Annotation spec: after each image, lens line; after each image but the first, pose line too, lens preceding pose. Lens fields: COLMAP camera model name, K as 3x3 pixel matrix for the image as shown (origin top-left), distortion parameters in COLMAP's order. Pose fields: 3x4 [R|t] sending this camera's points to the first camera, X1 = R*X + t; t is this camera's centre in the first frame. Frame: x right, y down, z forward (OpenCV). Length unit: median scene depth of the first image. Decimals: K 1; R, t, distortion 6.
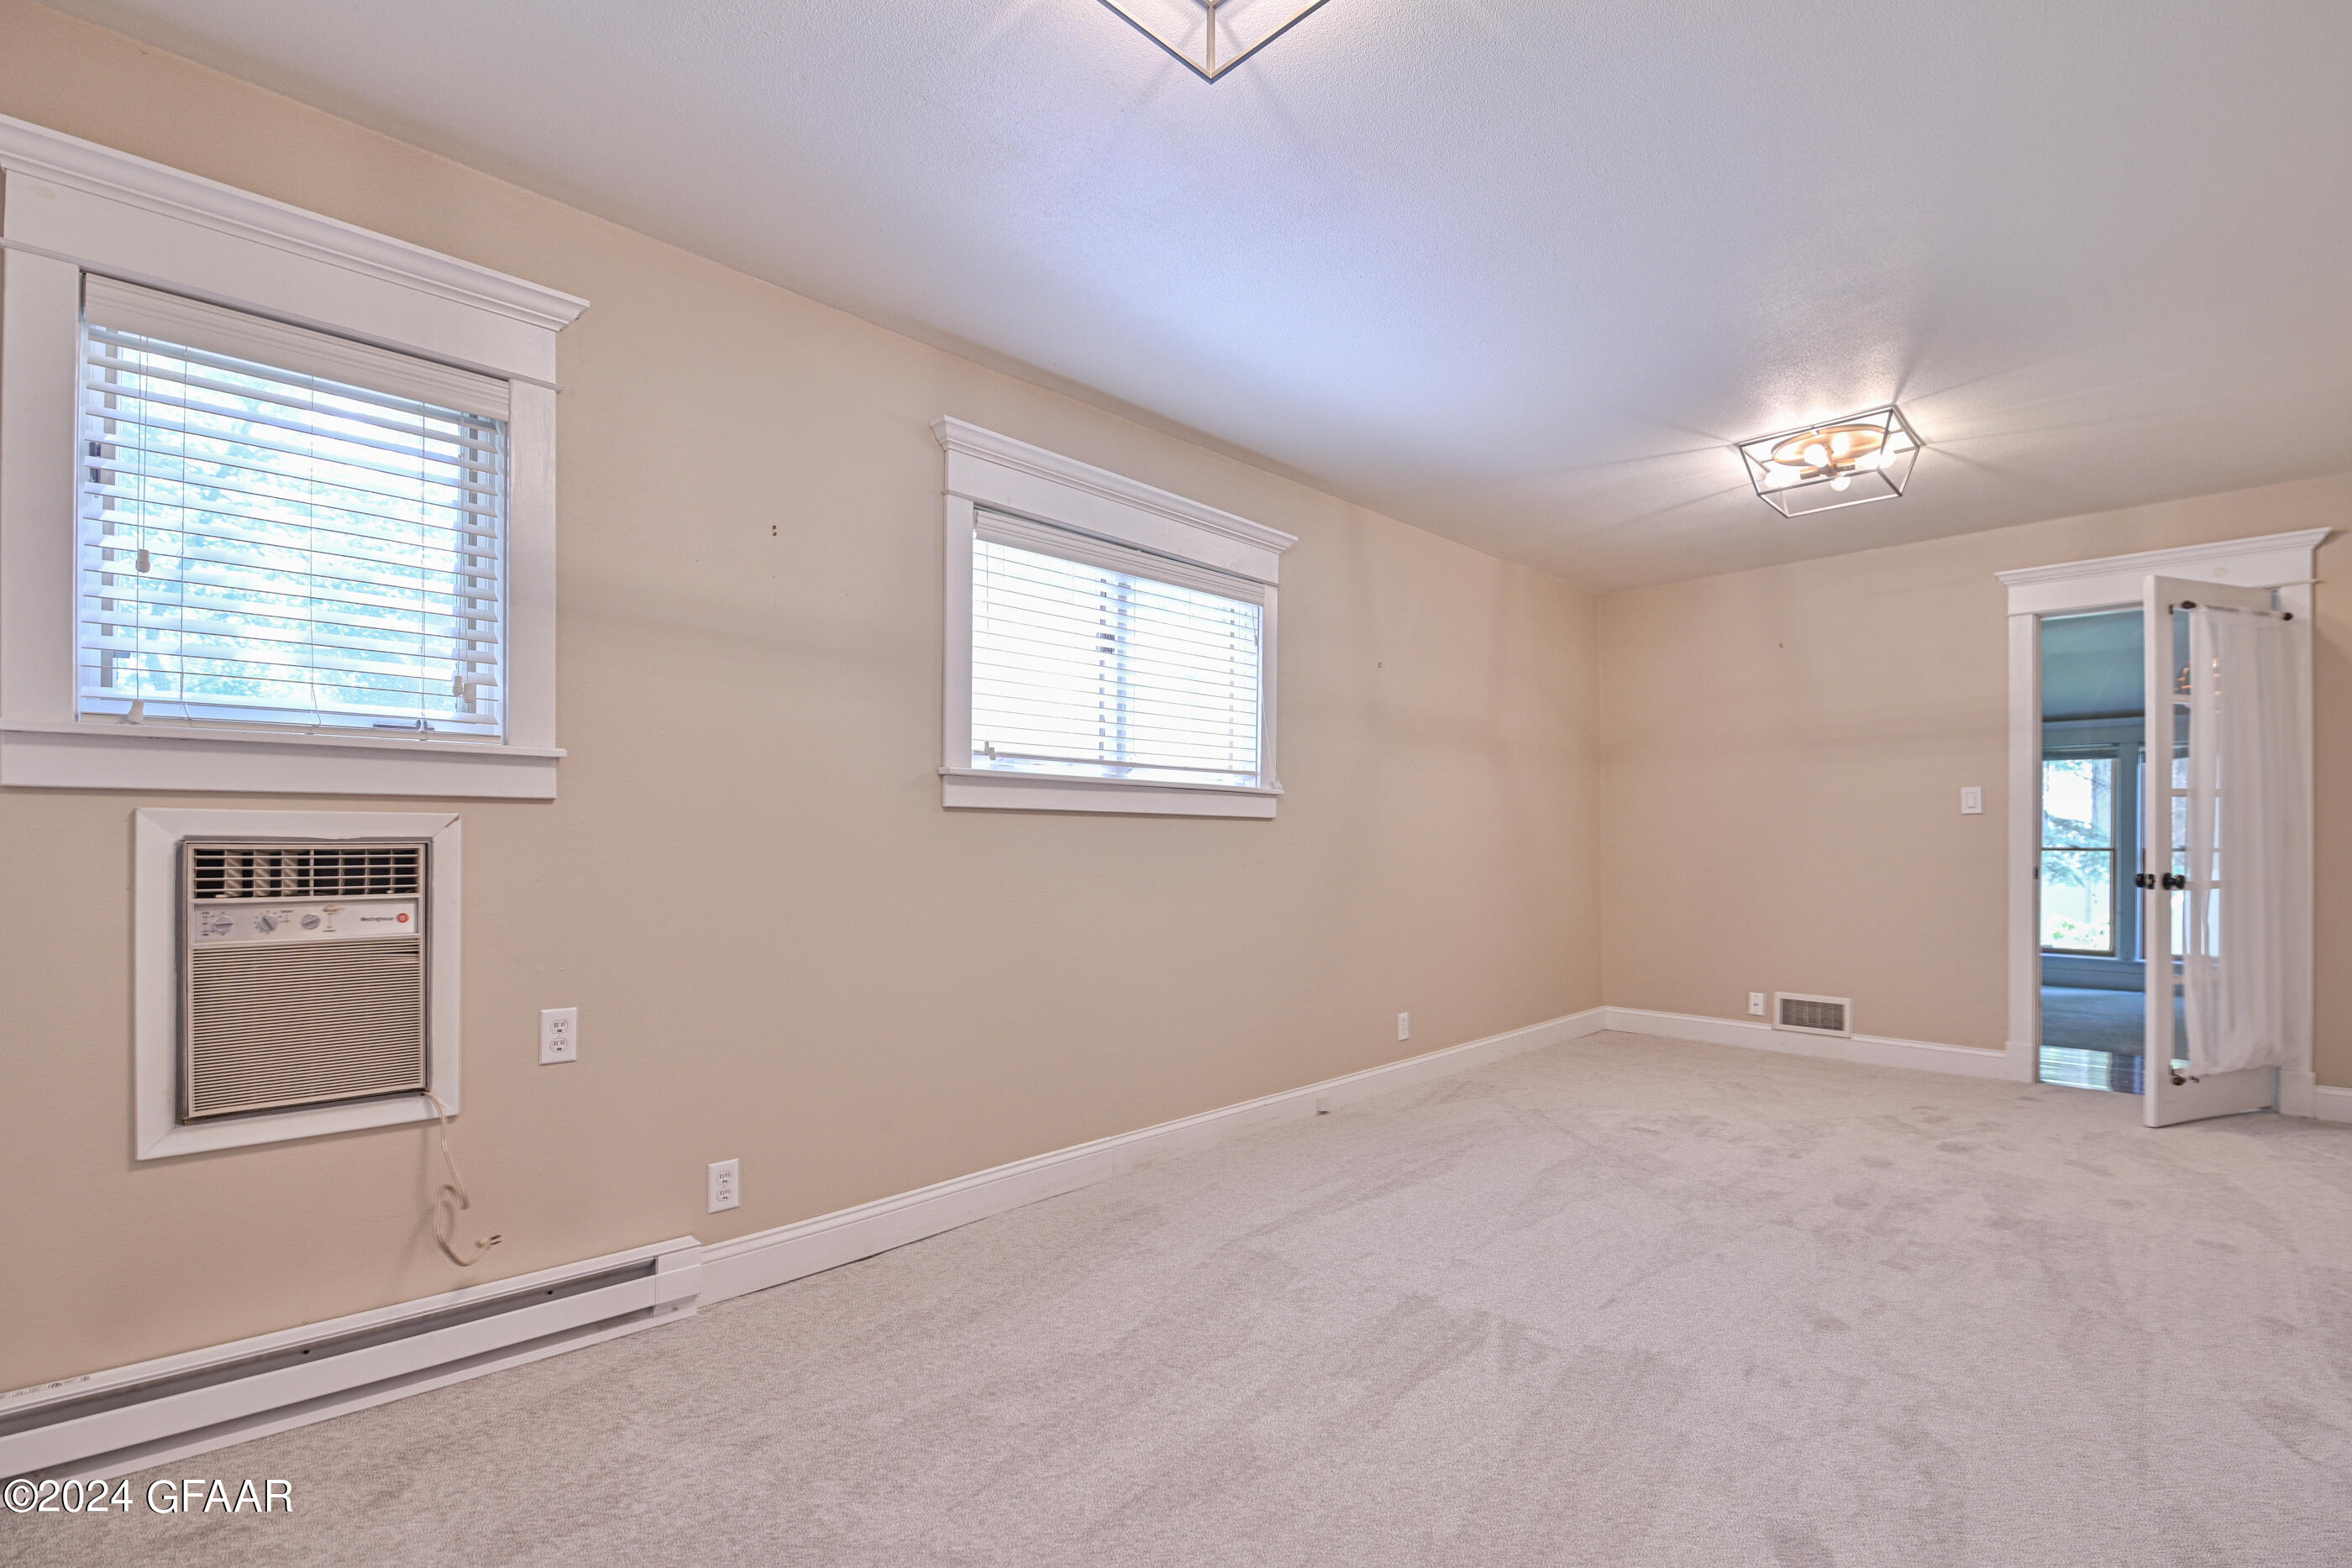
lens RADIAL K [[1043.8, 0, 1177.1], [0, 1043.8, 808.8], [0, 0, 1]] dist [-0.001437, -0.009565]
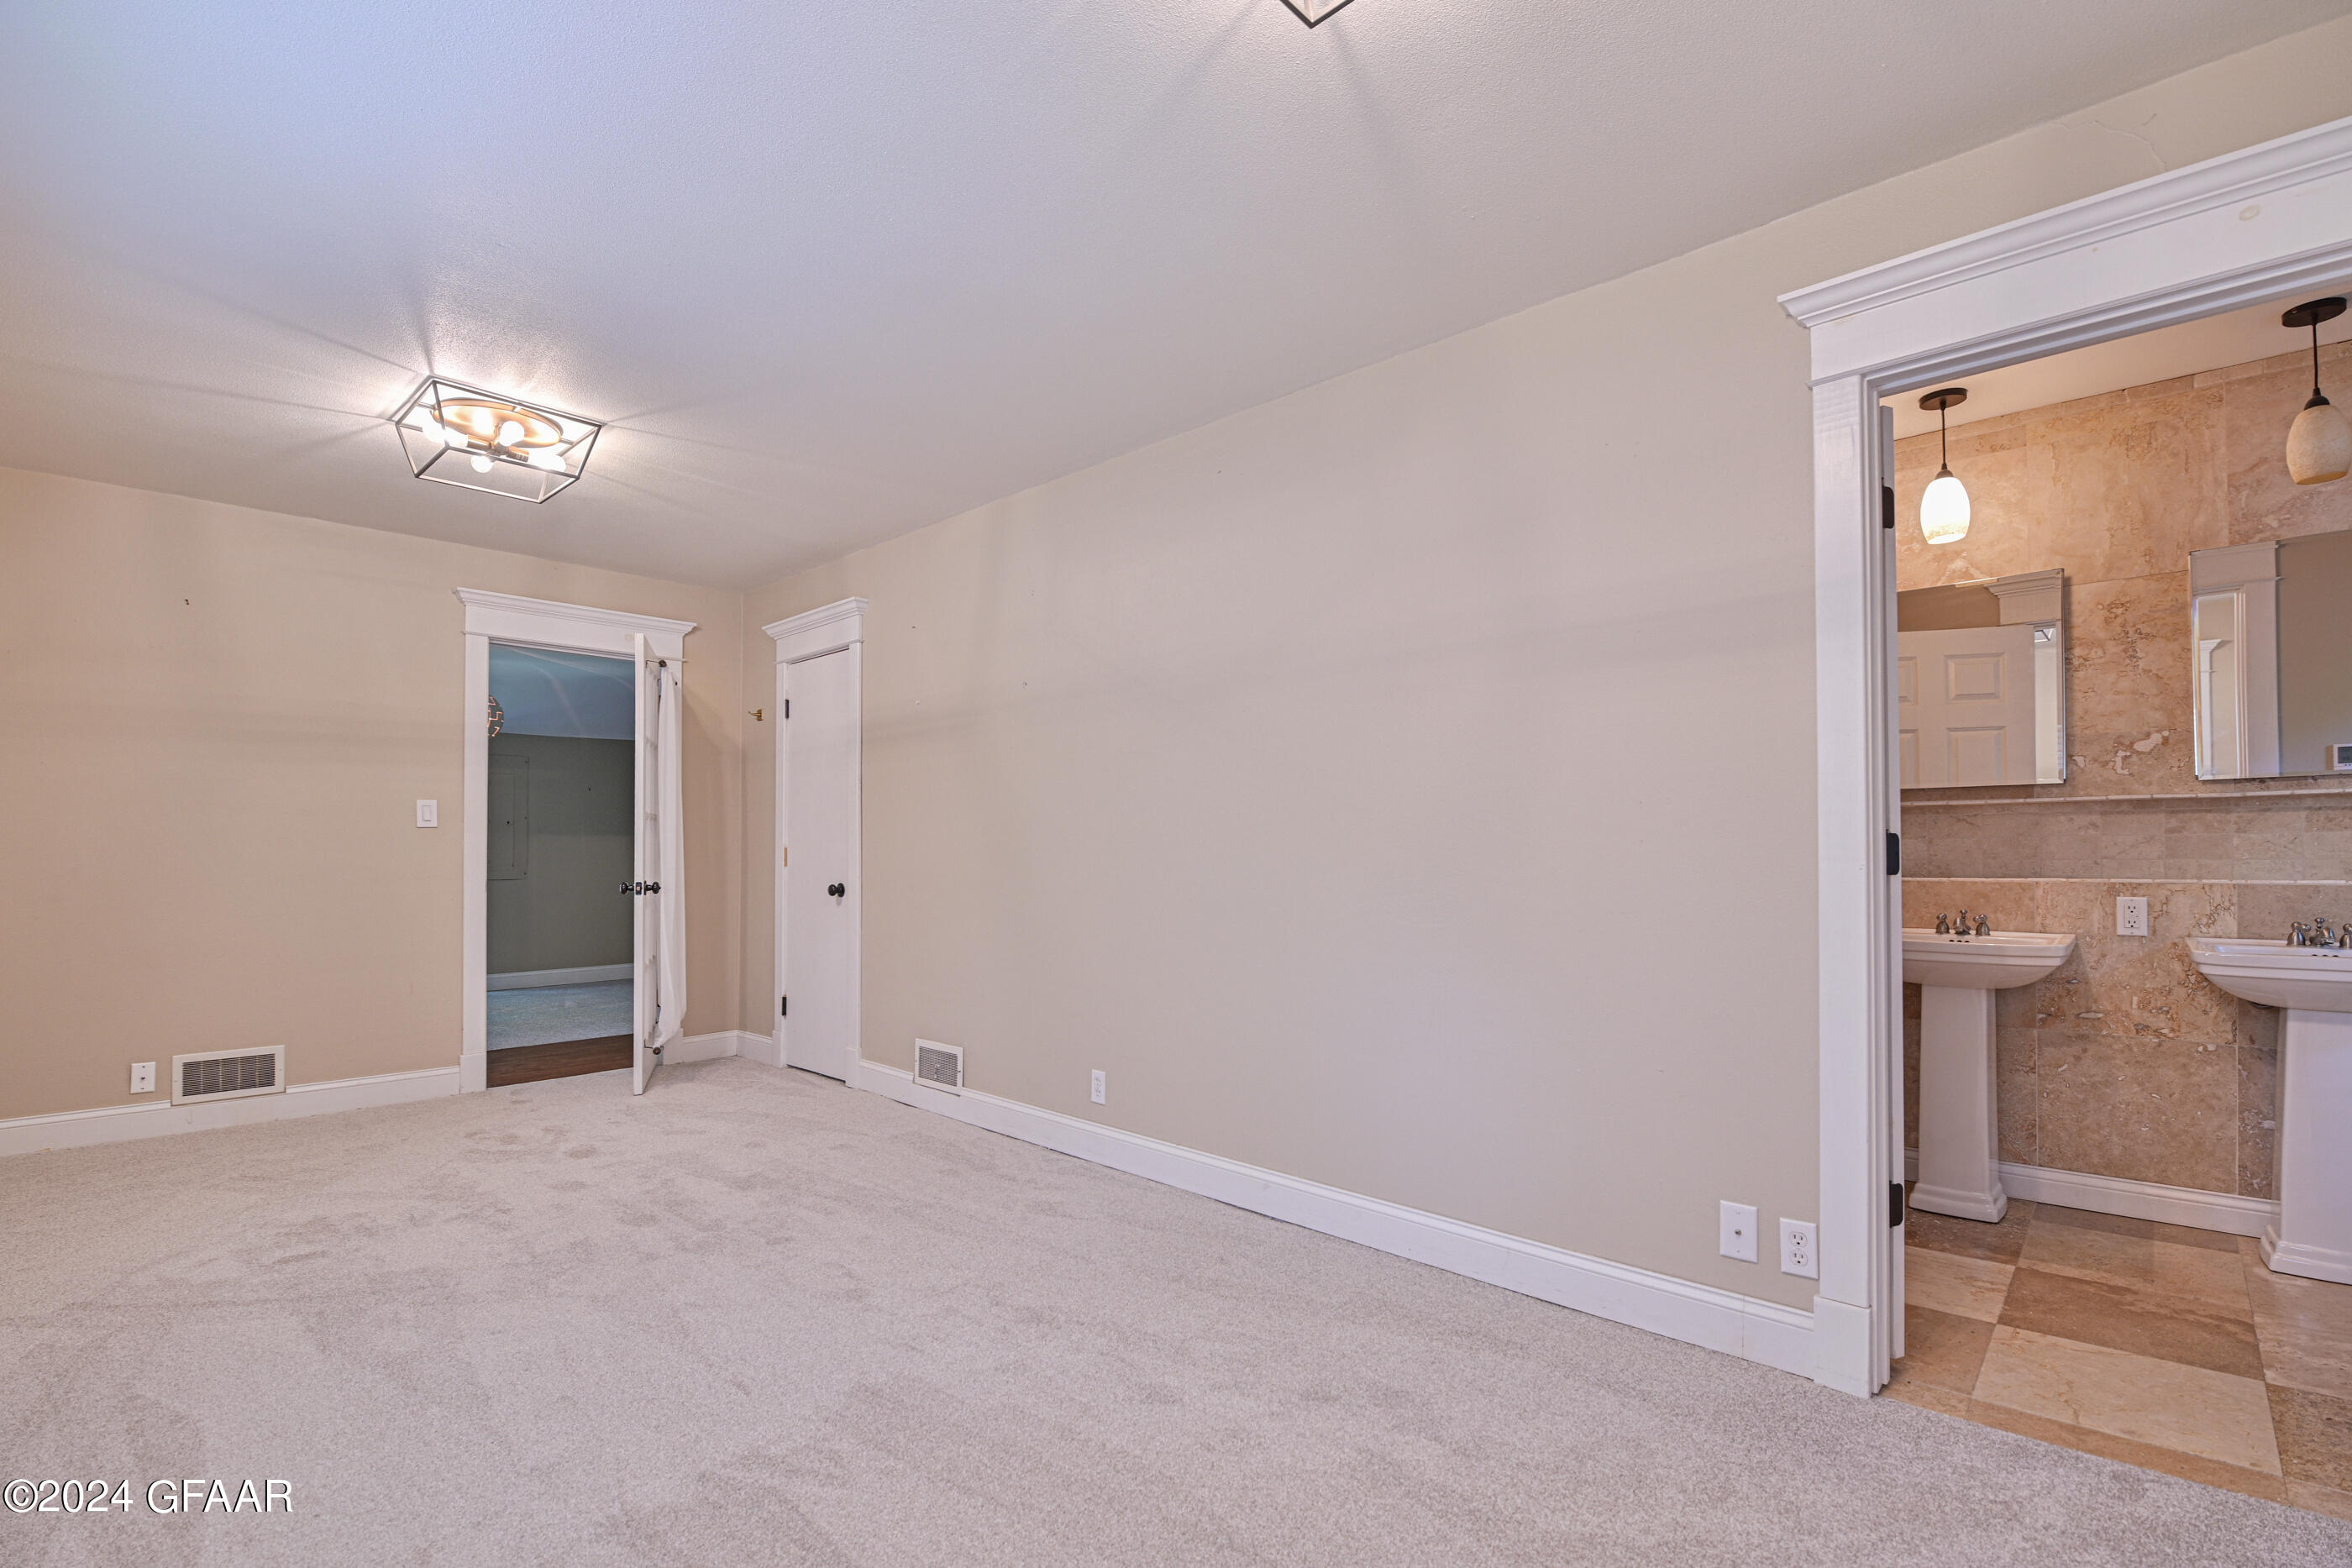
lens RADIAL K [[1064.8, 0, 1175.1], [0, 1064.8, 807.4], [0, 0, 1]] dist [0.000204, -0.009575]
pose [[-0.032979, 0.040527, 0.998634, -0.311937], [-0.025504, 0.998818, -0.041377, 0.011826], [-0.999131, -0.026834, -0.031907, 0.422083]]
